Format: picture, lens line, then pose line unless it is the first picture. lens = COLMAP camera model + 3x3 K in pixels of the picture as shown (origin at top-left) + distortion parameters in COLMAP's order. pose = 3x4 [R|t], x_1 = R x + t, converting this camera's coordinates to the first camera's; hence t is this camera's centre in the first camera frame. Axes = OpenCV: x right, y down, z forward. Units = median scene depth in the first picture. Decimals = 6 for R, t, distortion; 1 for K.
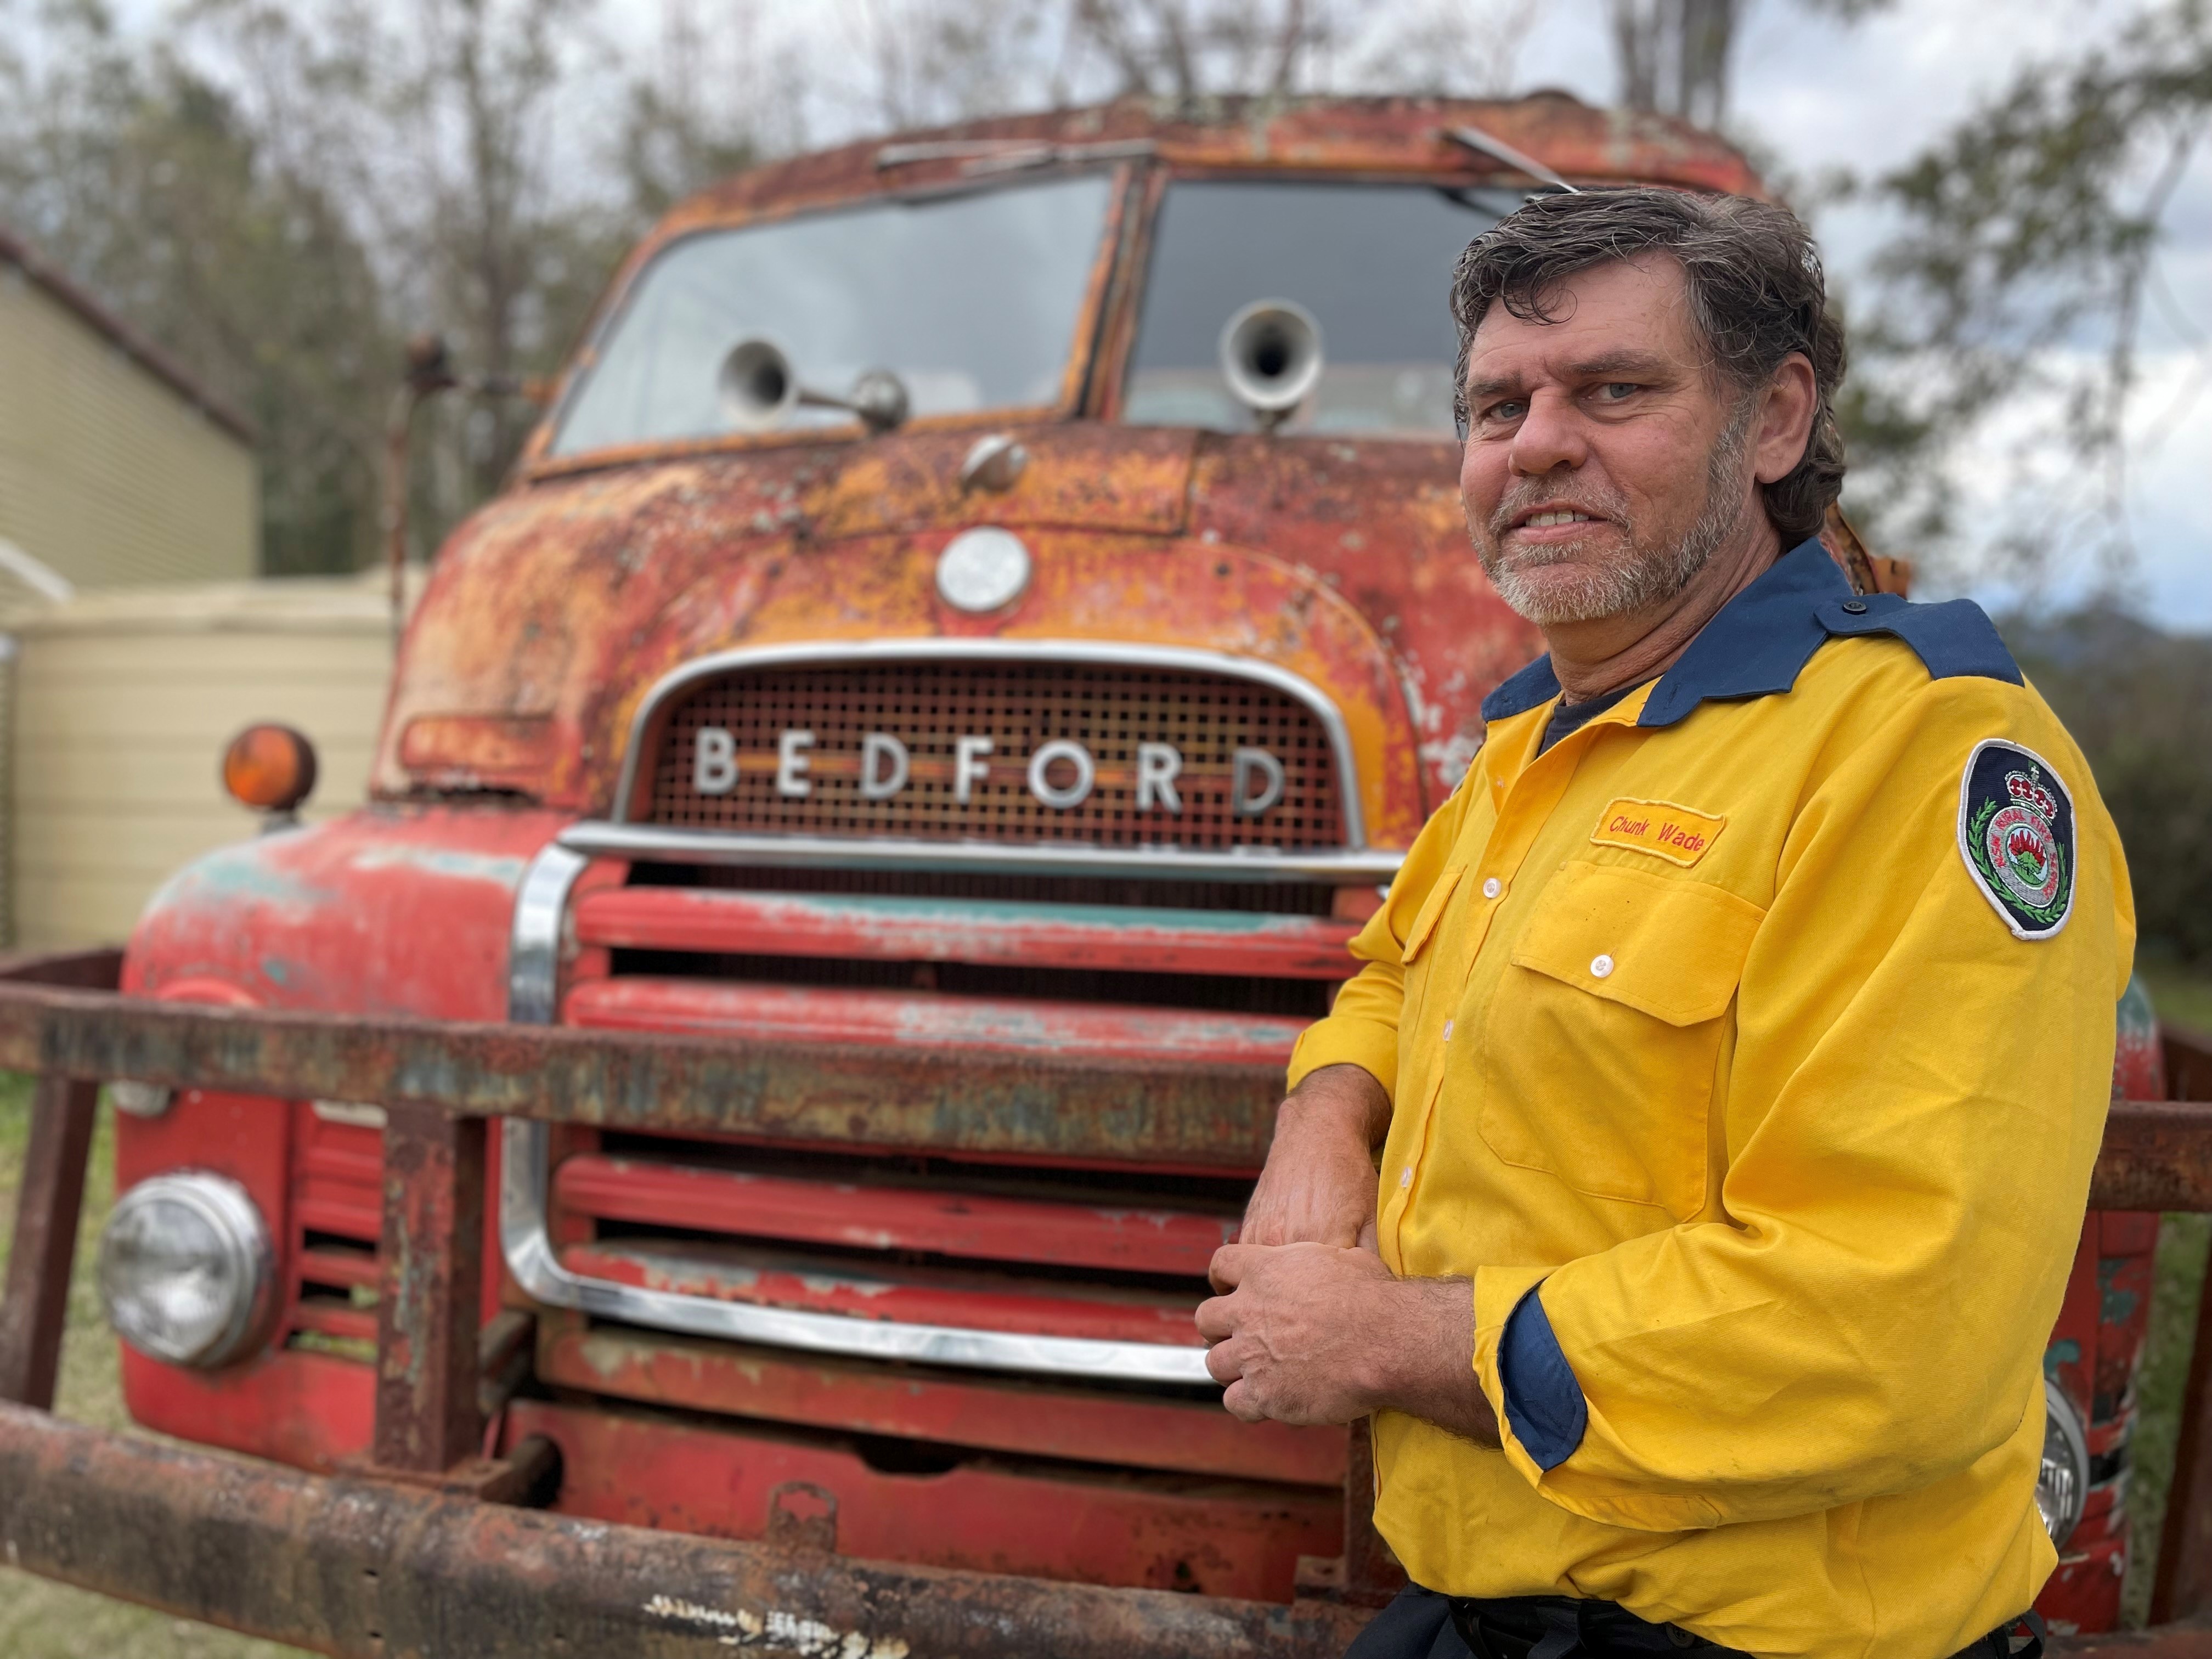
lens RADIAL K [[1668.1, 0, 1114.8], [0, 1668.1, 820.0], [0, 0, 1]] dist [0.075910, -0.014200]
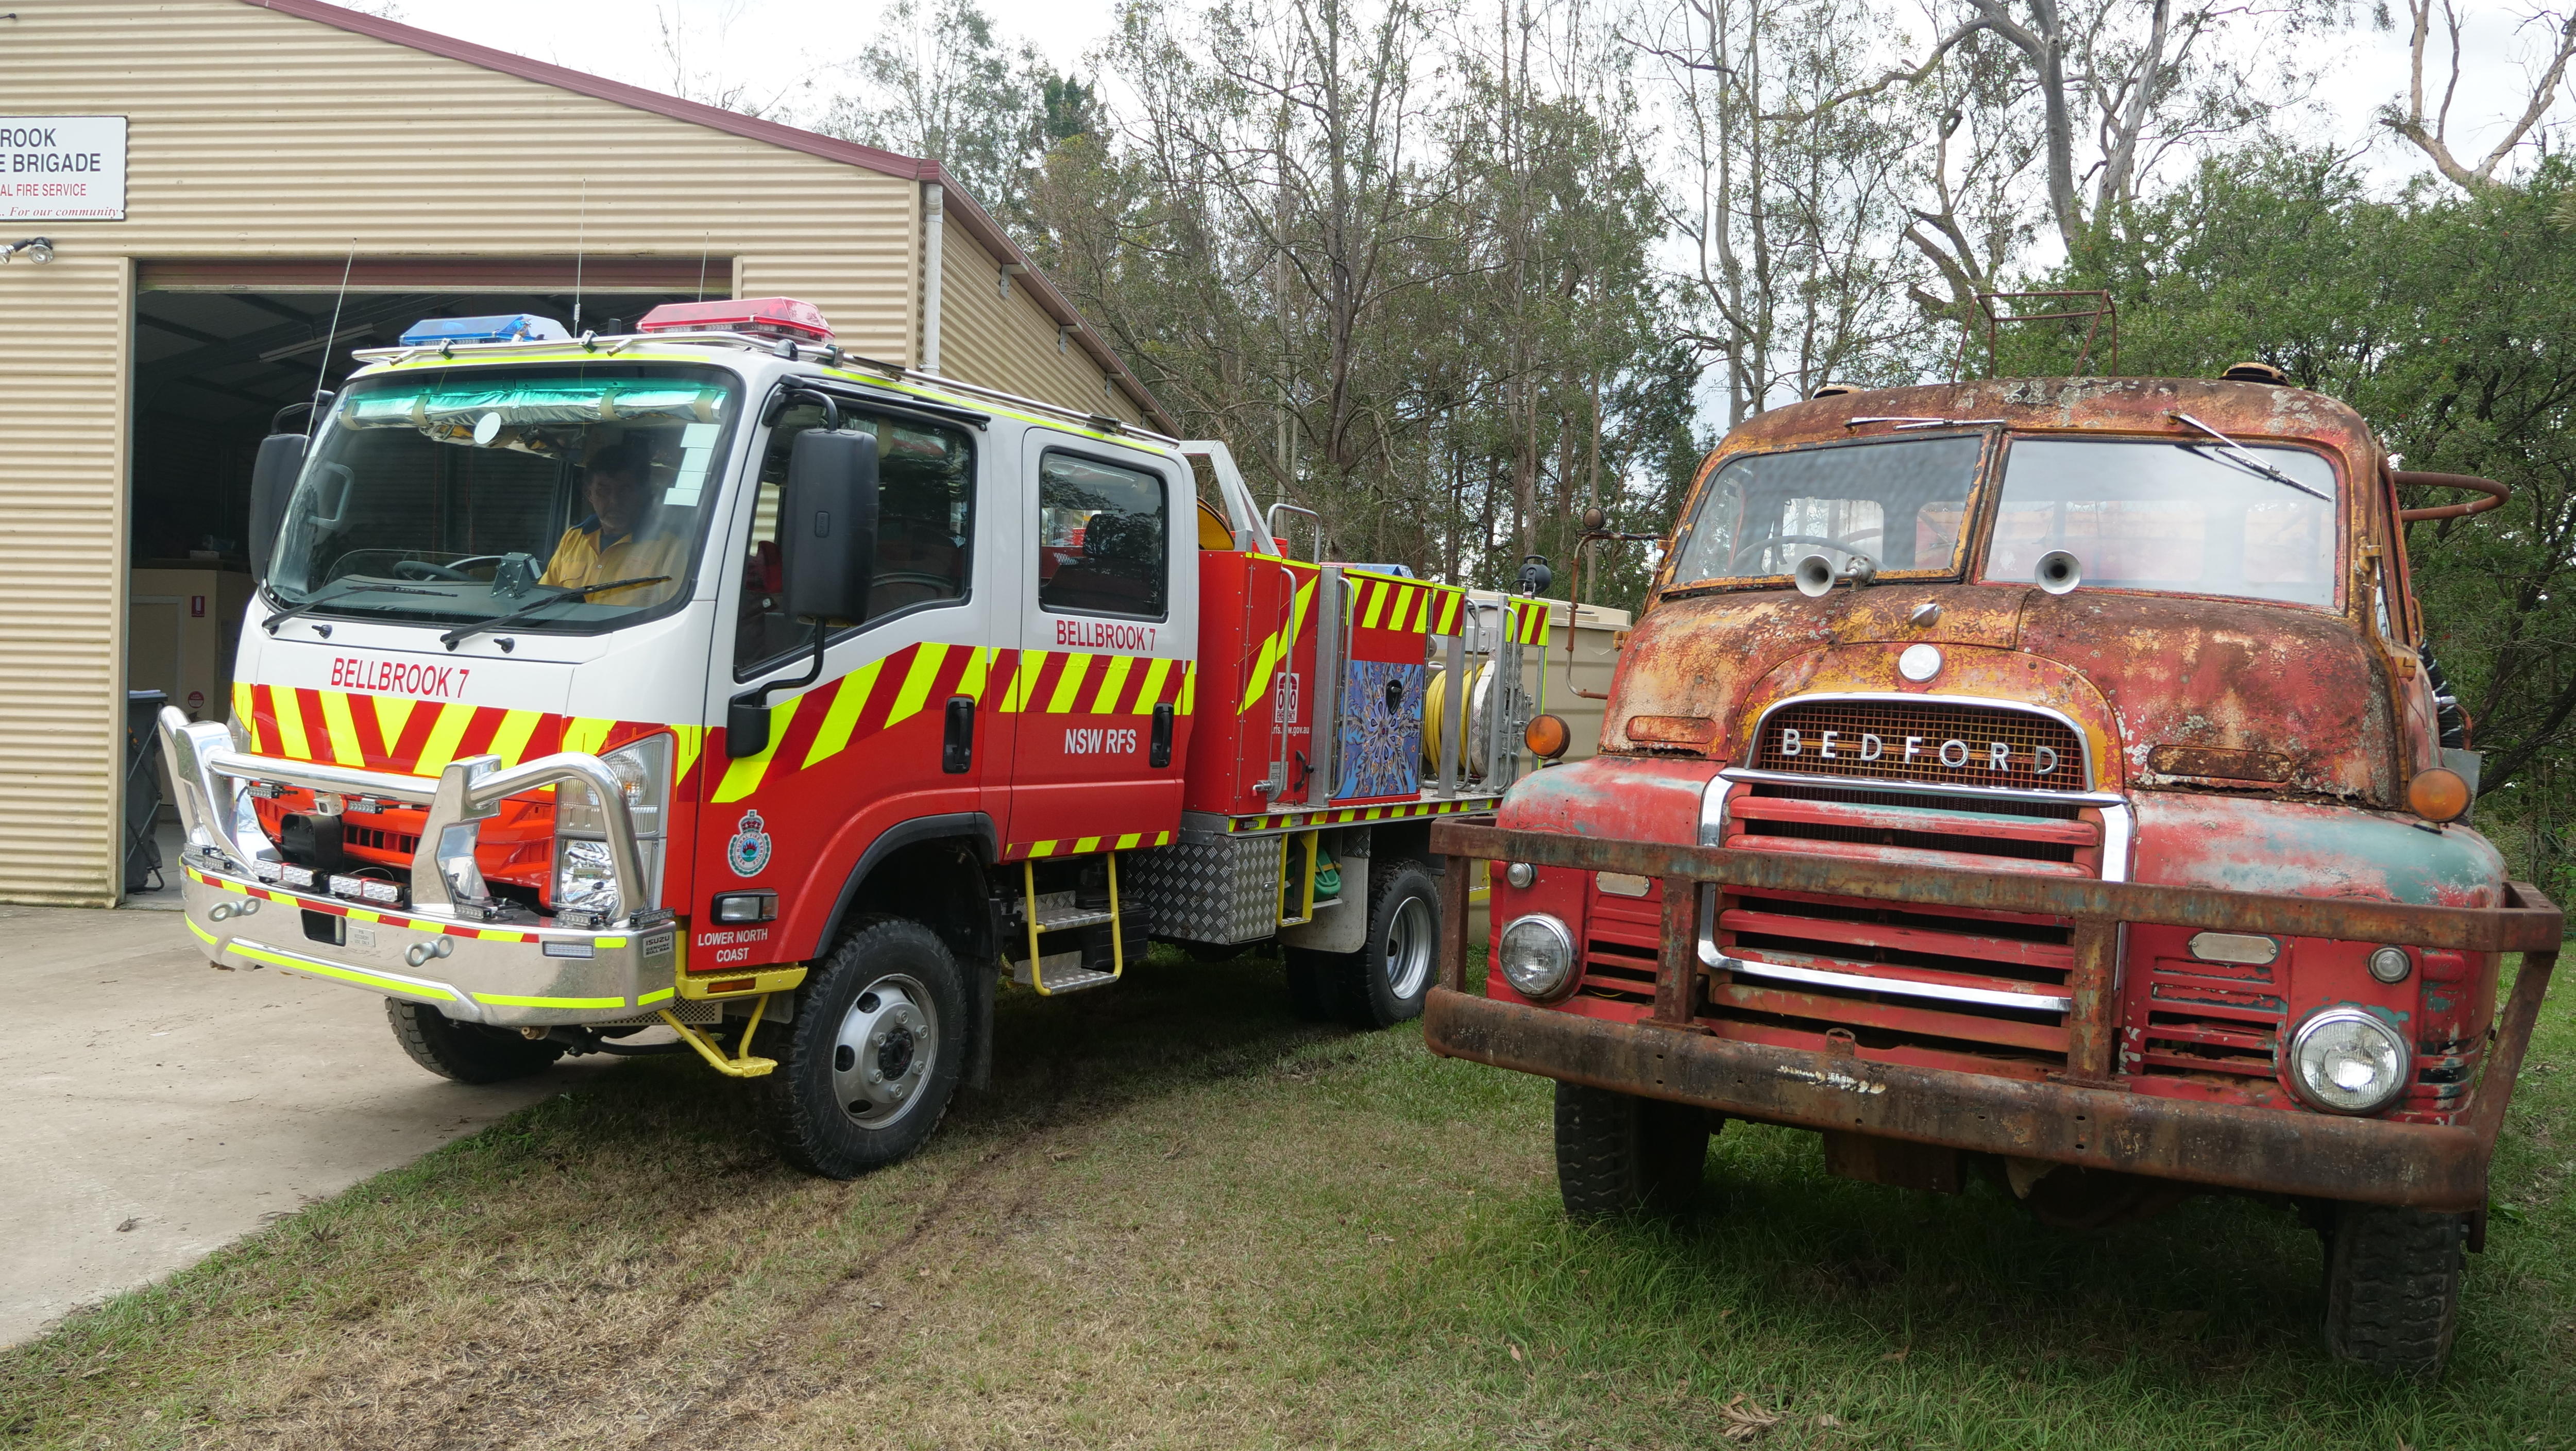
lens RADIAL K [[1893.2, 0, 1285.3], [0, 1893.2, 717.1], [0, 0, 1]] dist [-0.006034, -0.008934]
pose [[0.945400, 0.031759, -0.324361, -0.057059], [-0.044286, 0.998528, -0.031312, 0.042670], [0.322889, 0.043967, 0.945415, -1.684207]]
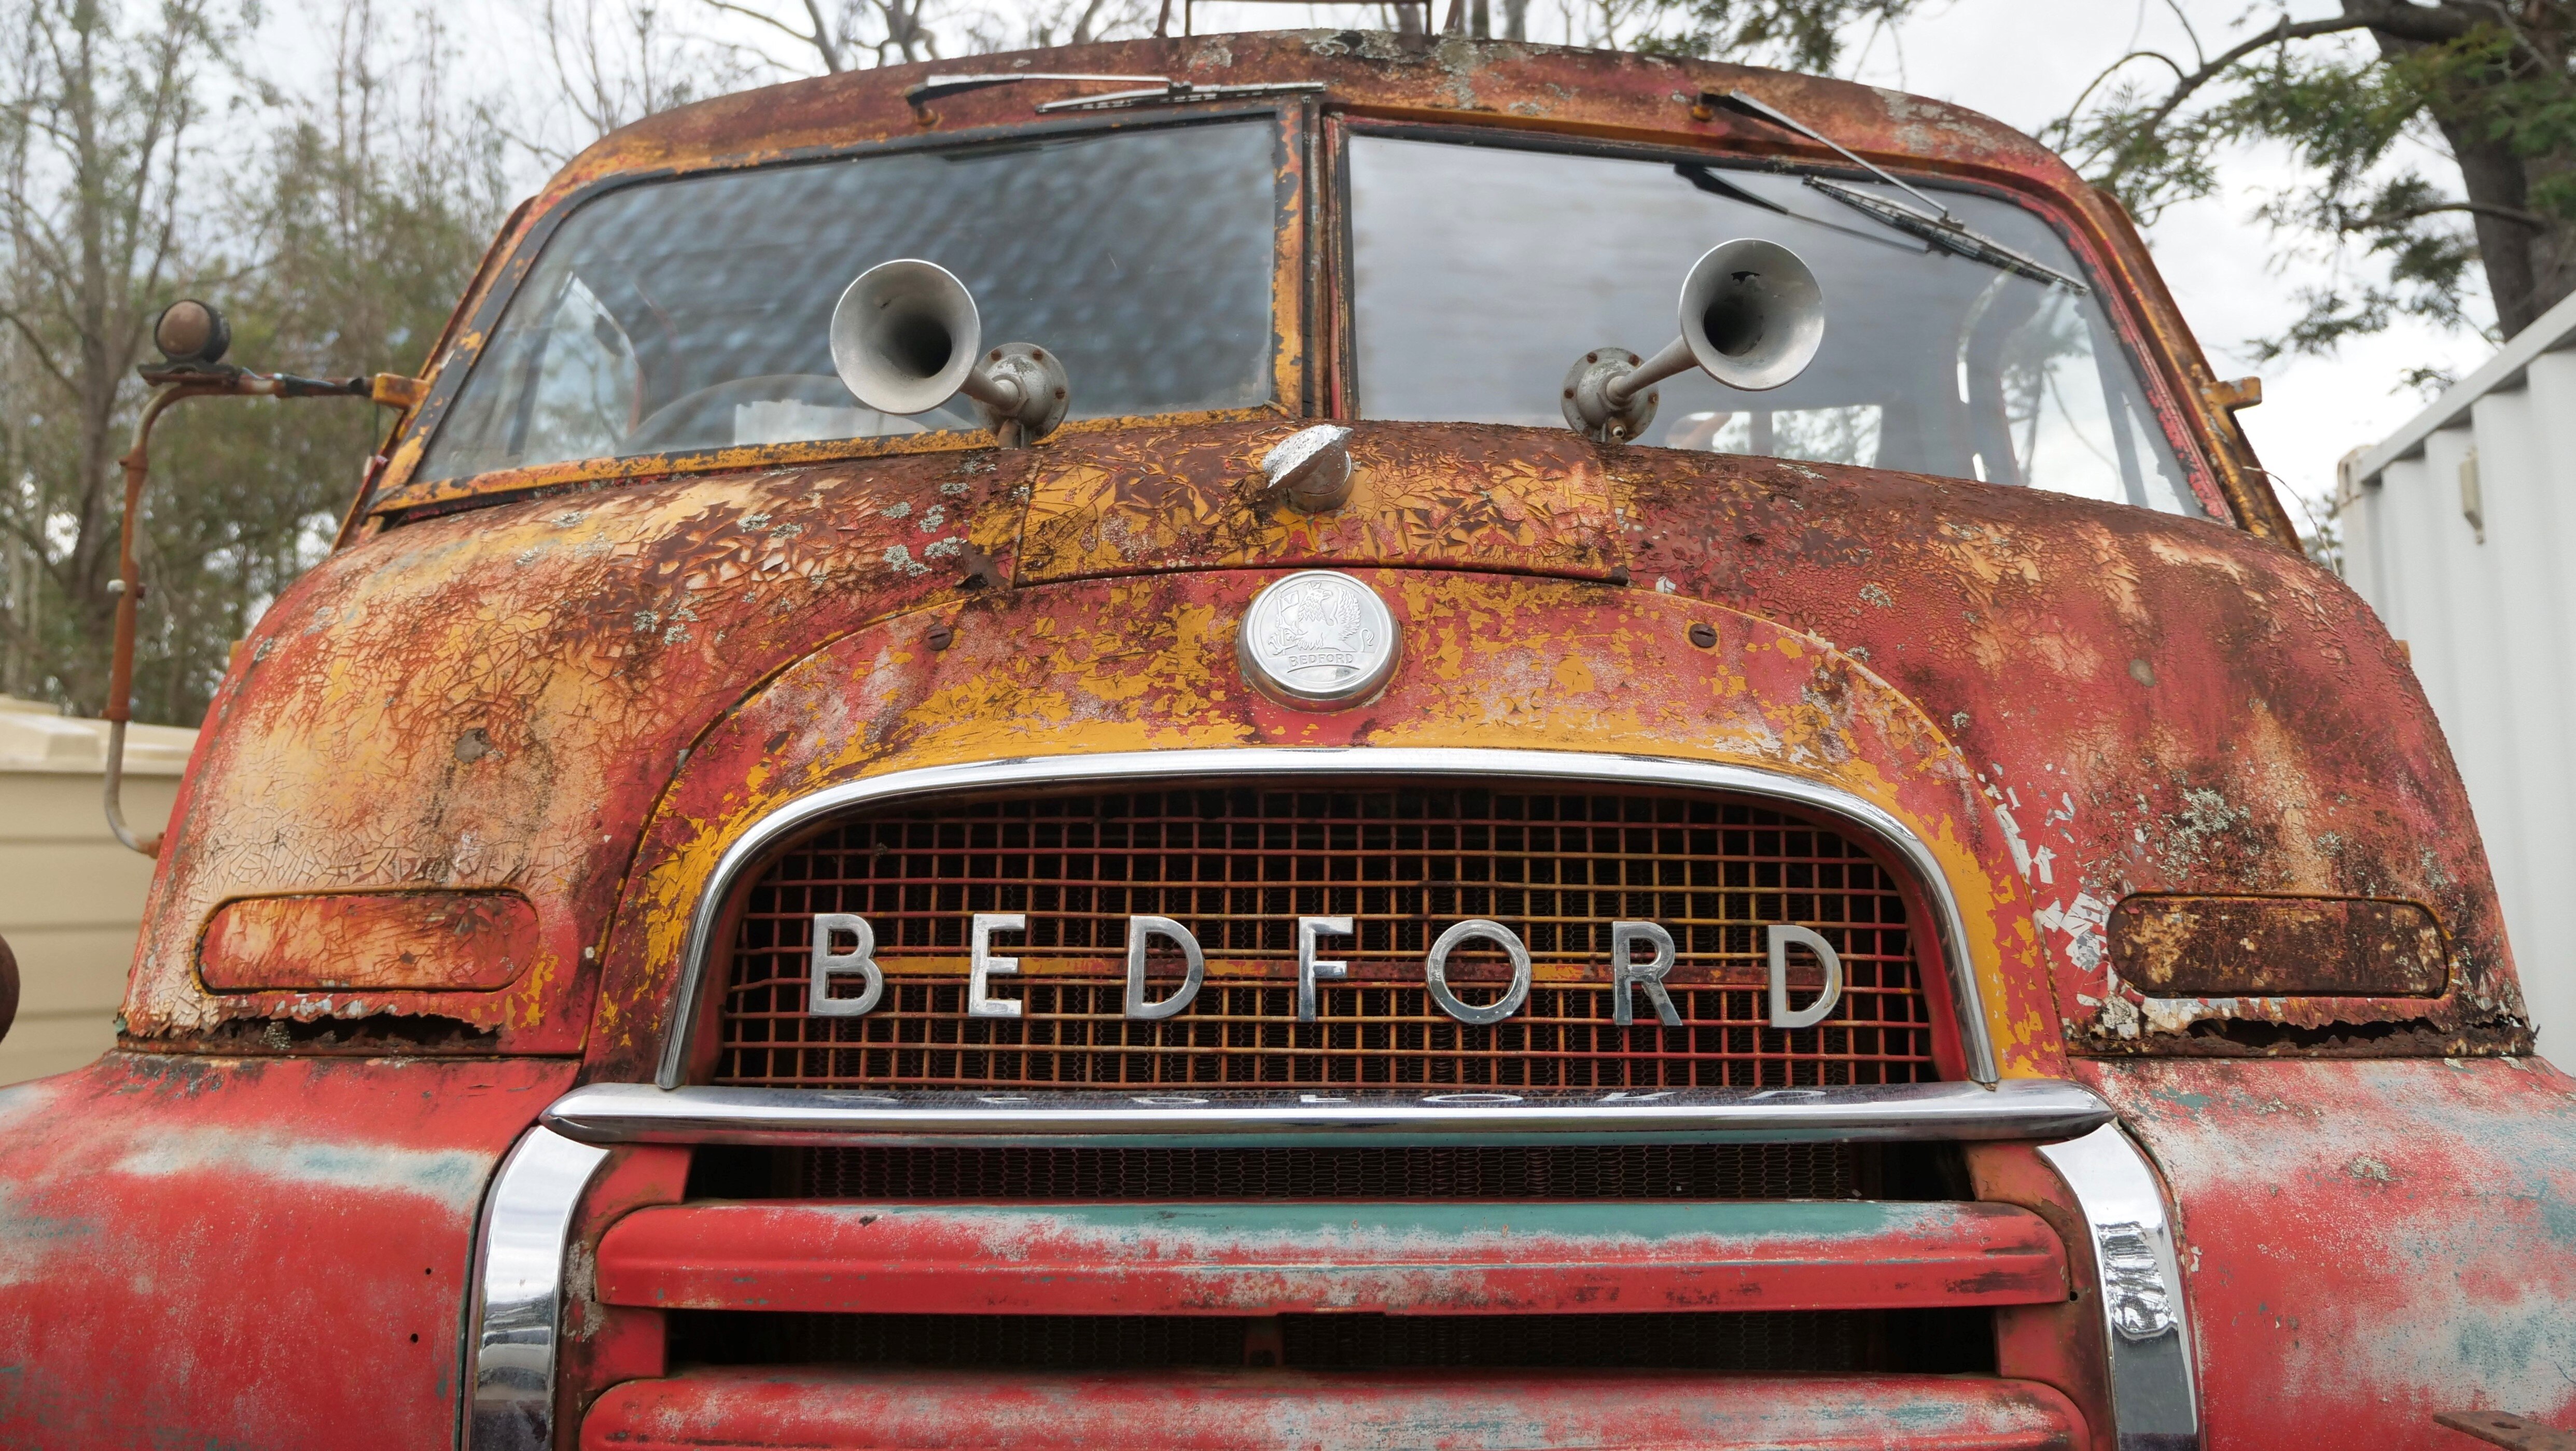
lens RADIAL K [[1949.4, 0, 1281.0], [0, 1949.4, 724.5], [0, 0, 1]] dist [-0.027187, 0.020618]
pose [[0.976347, -0.002036, 0.216202, -0.240858], [0.031669, 0.990518, -0.133684, -0.023266], [-0.213879, 0.137369, 0.967153, 0.321913]]
